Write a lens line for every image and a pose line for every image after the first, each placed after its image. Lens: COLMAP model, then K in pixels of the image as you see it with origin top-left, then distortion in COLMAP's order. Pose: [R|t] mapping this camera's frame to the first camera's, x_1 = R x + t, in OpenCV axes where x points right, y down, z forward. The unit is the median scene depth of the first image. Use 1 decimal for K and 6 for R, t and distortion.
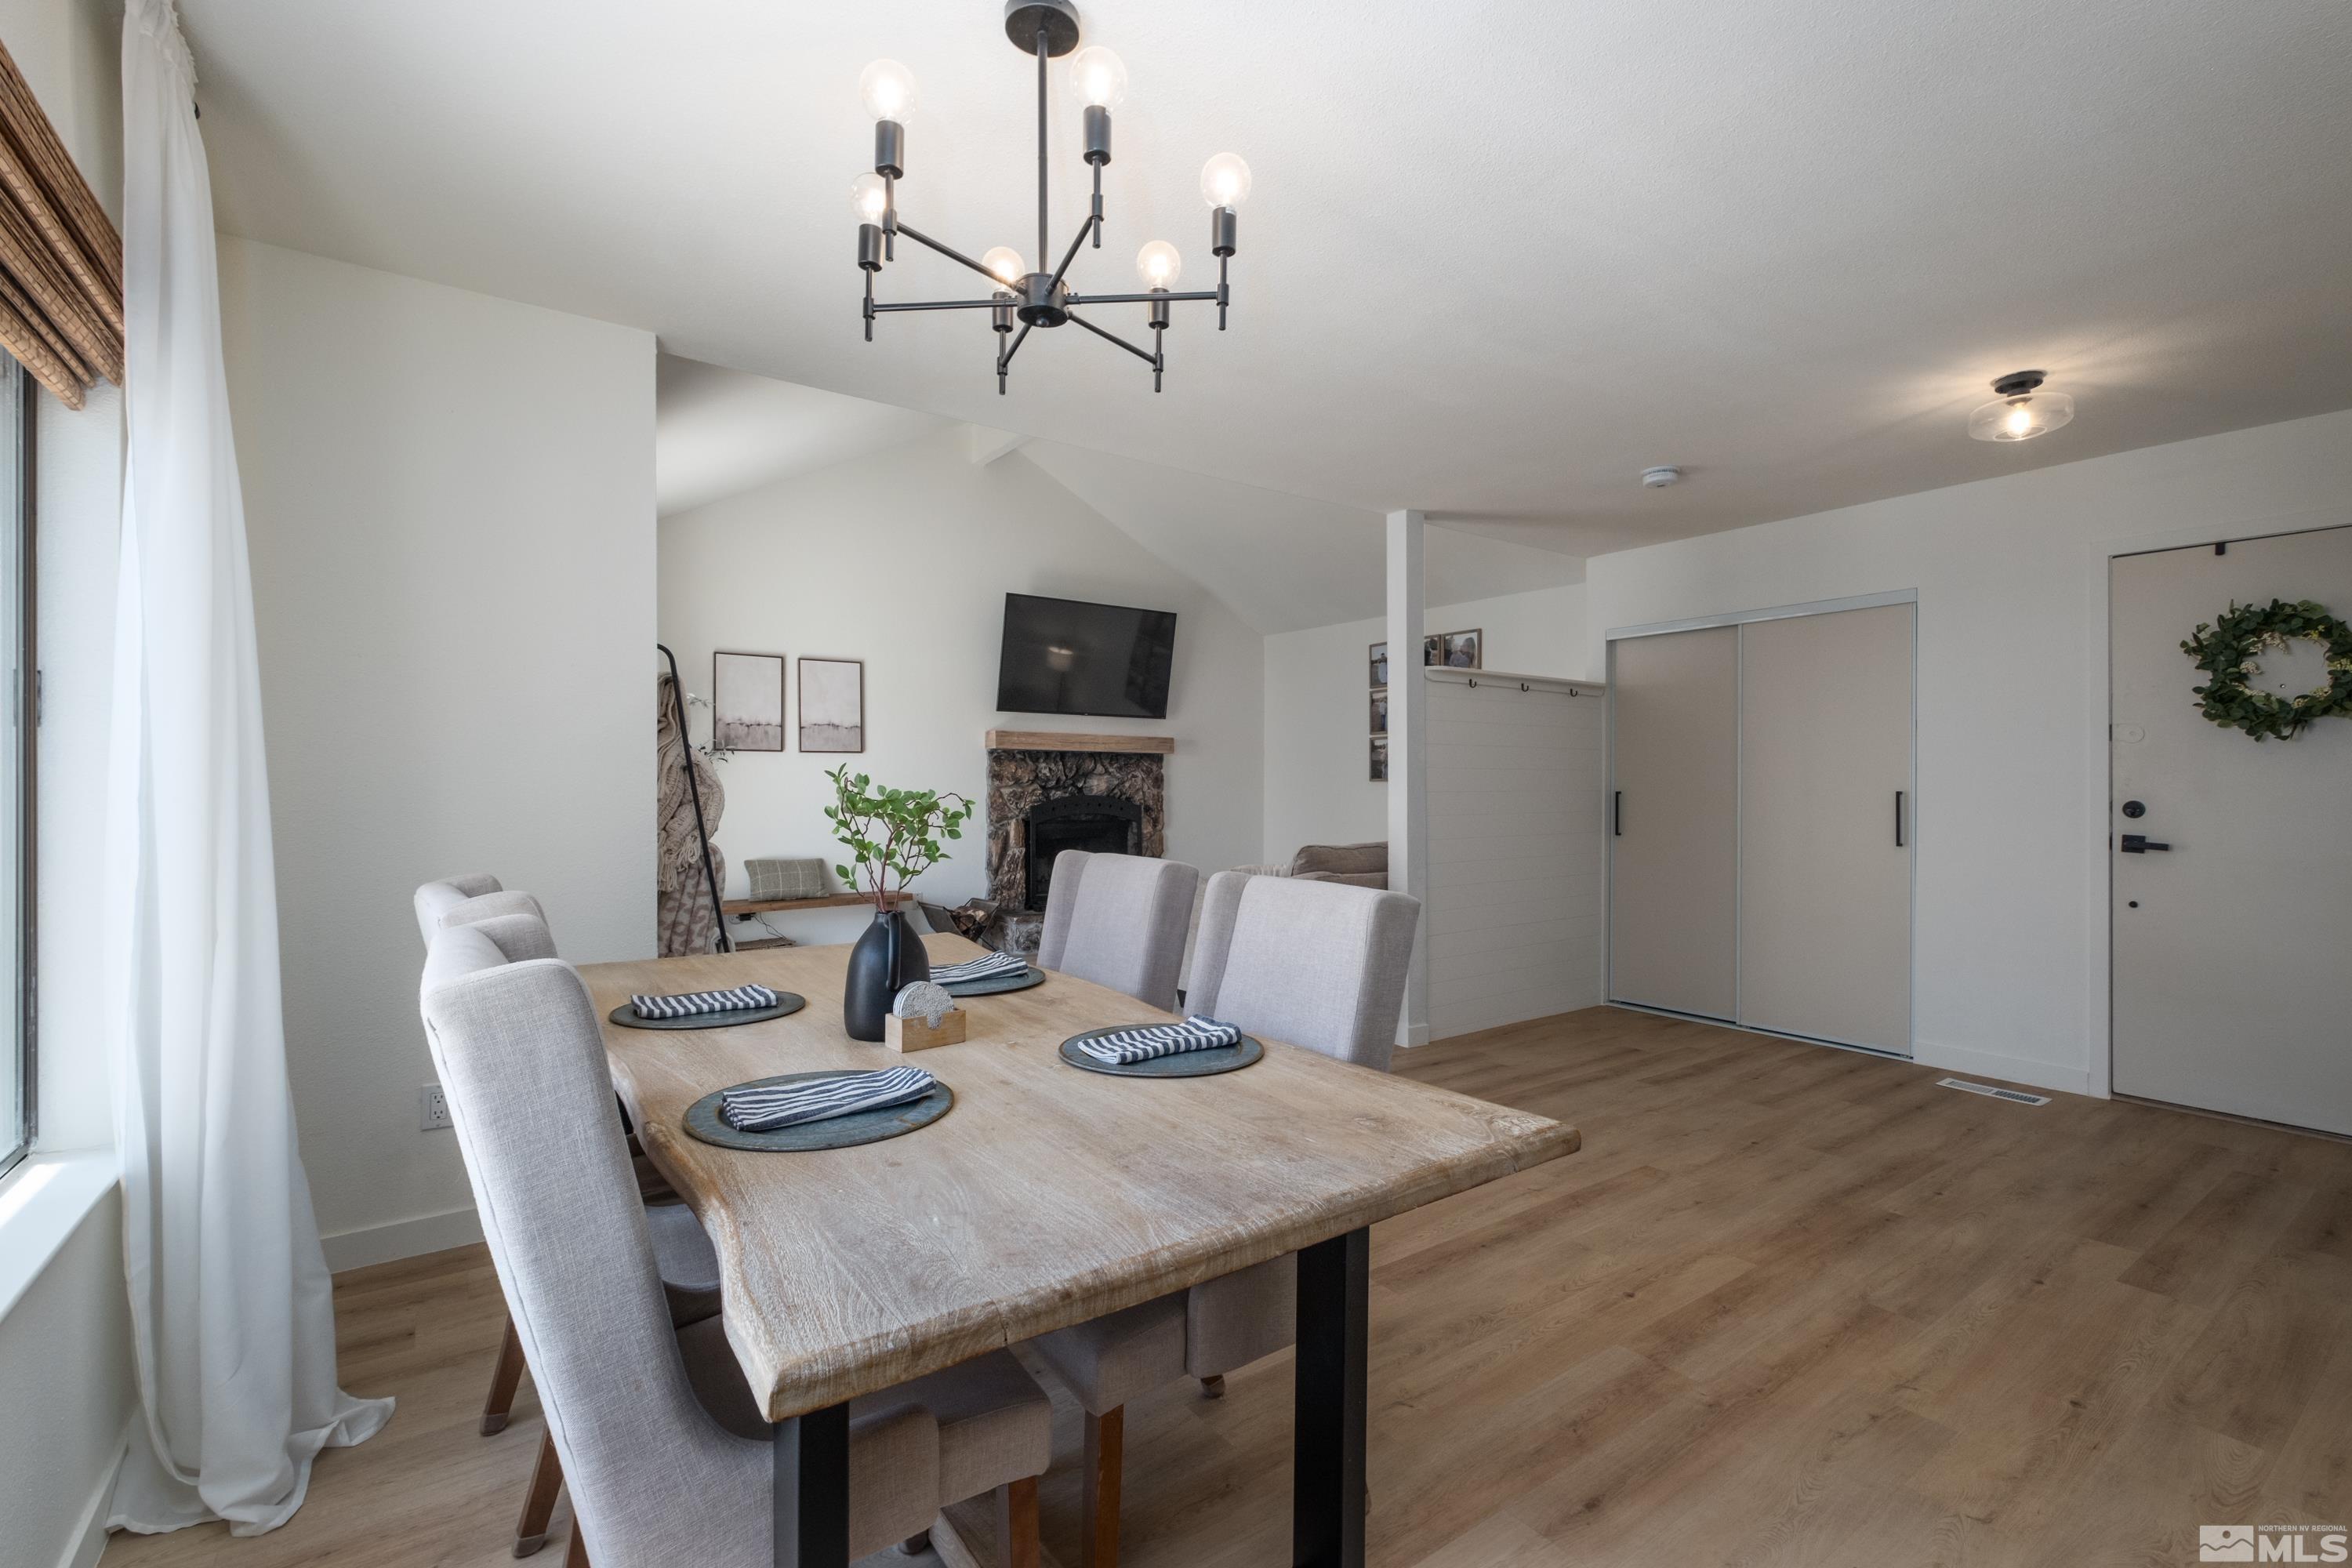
lens RADIAL K [[1015.8, 0, 1184.5], [0, 1015.8, 790.5], [0, 0, 1]] dist [-0.004738, 0.000034]
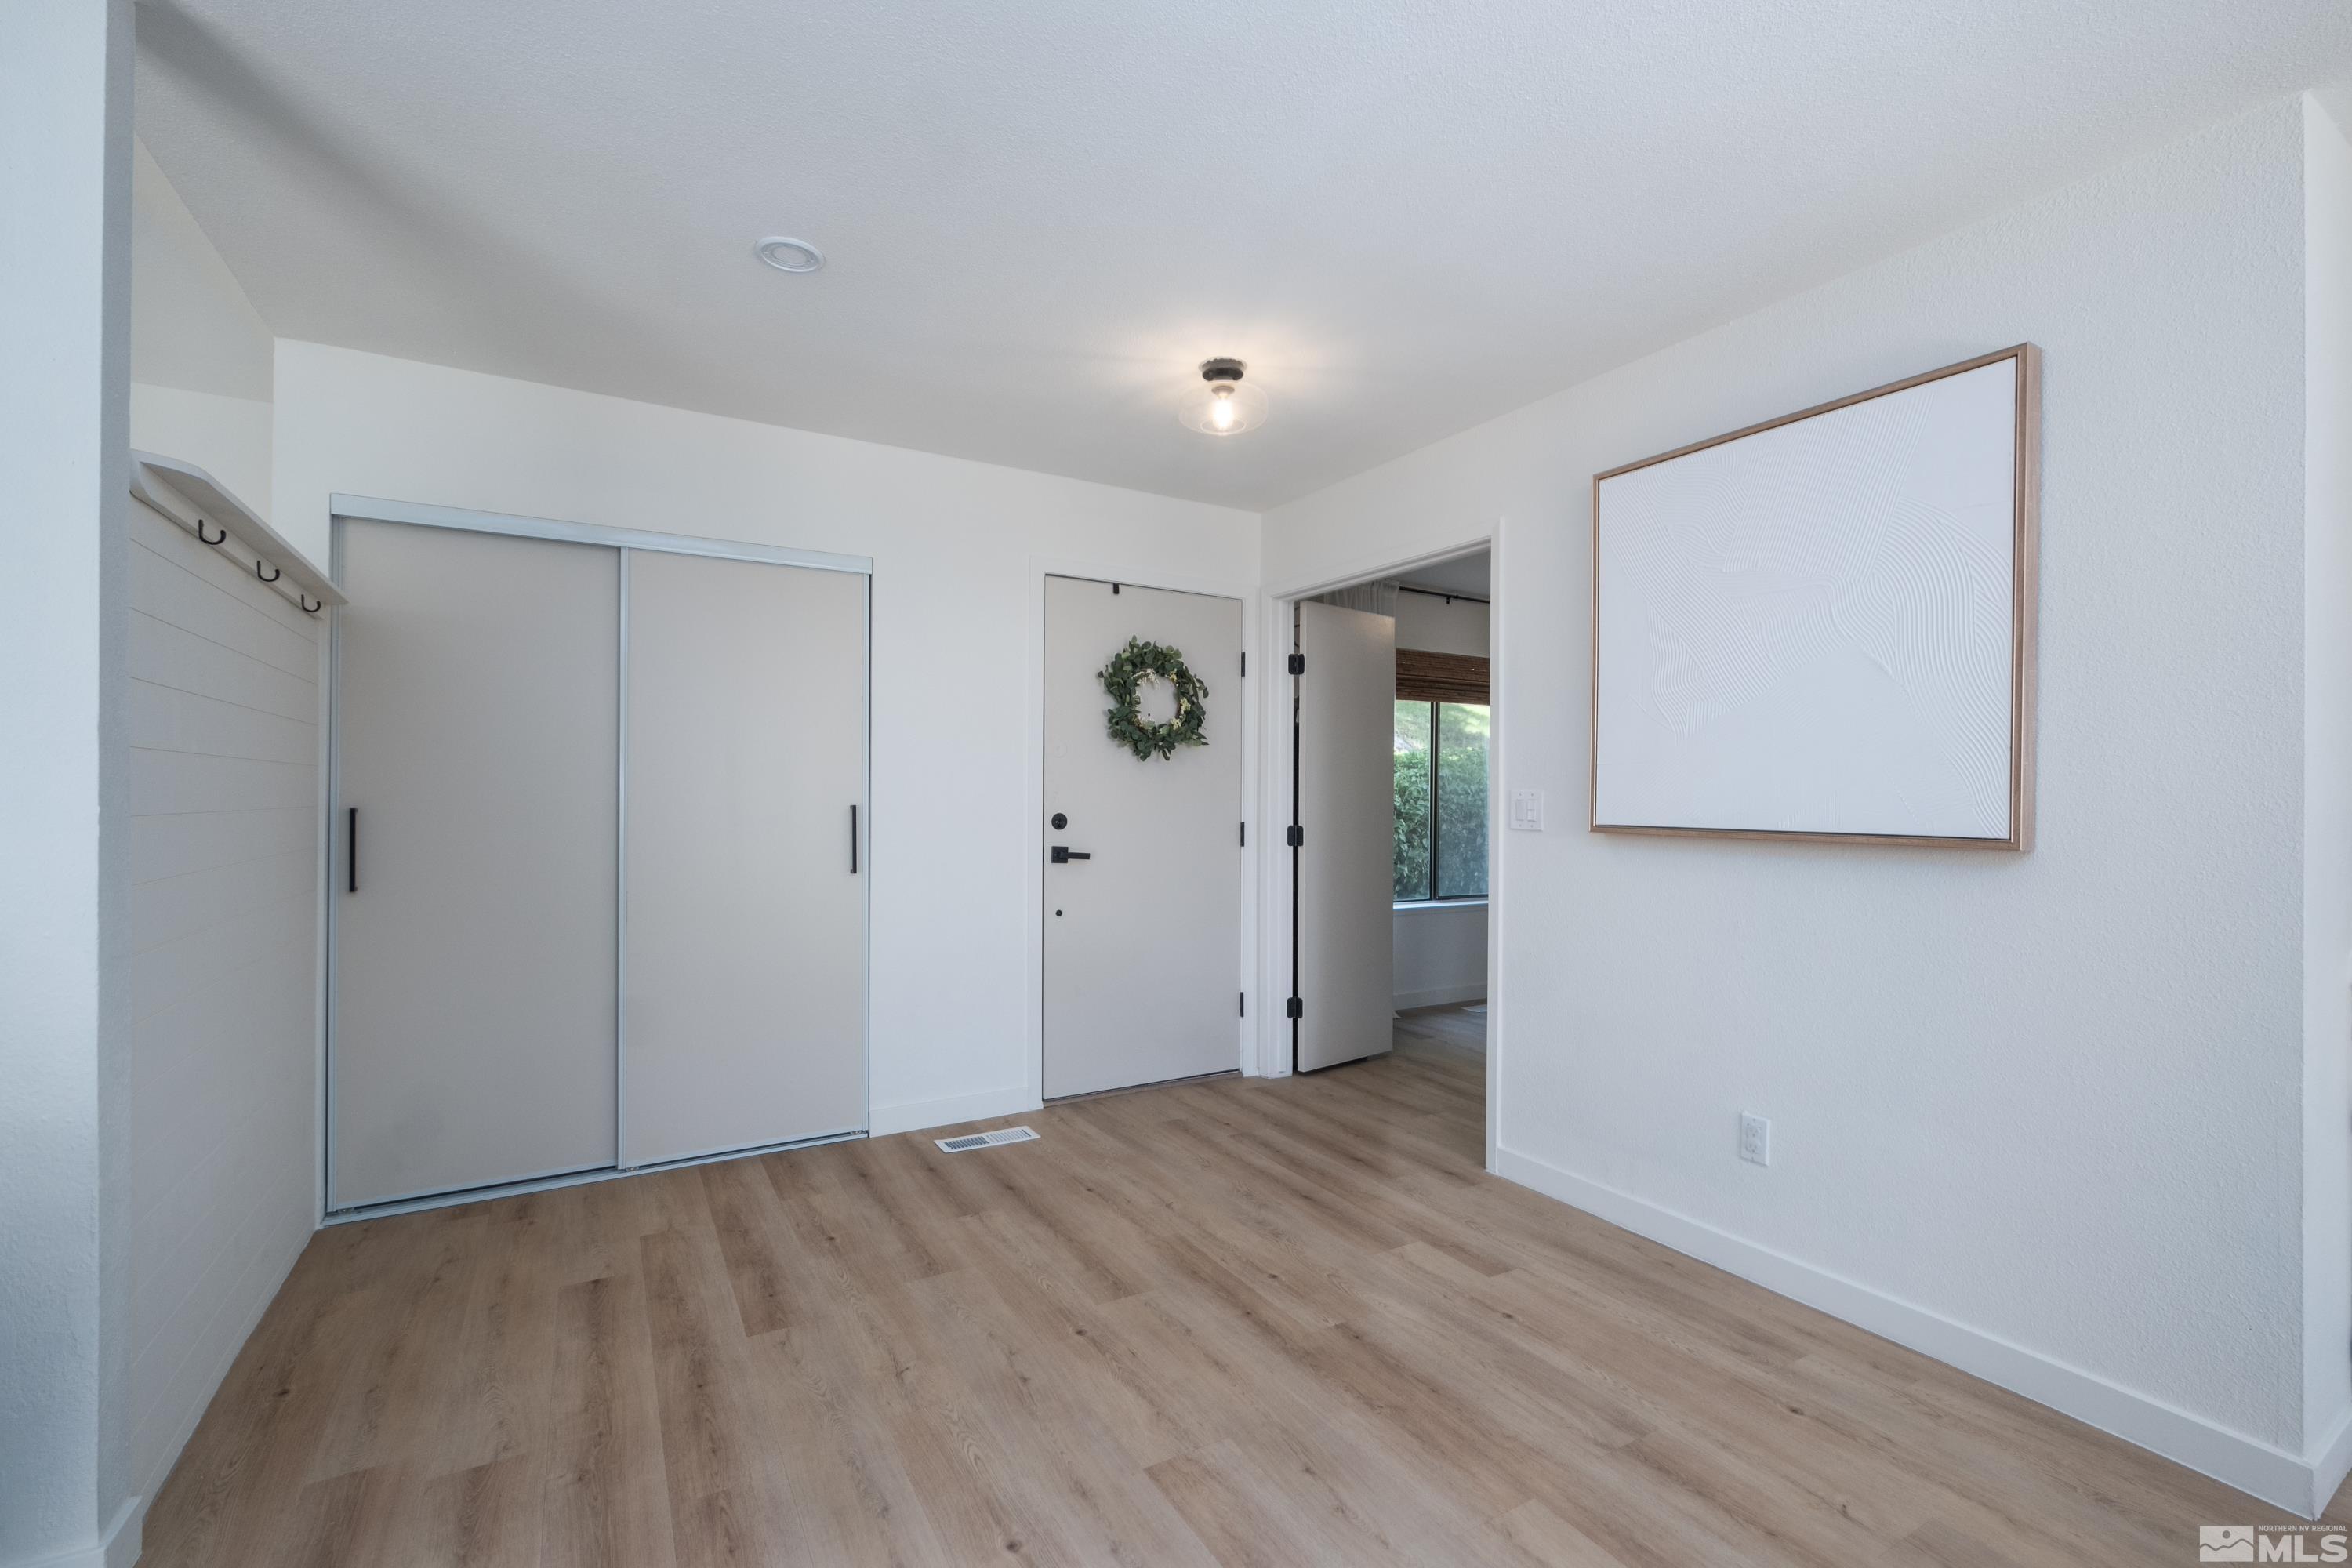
lens RADIAL K [[1015.8, 0, 1181.1], [0, 1015.8, 795.7], [0, 0, 1]] dist [-0.004738, 0.000034]
pose [[0.072109, 0.004286, 0.997388, -0.061788], [-0.000147, 0.999991, -0.004287, -0.002247], [-0.997397, 0.000162, 0.072109, 0.536365]]
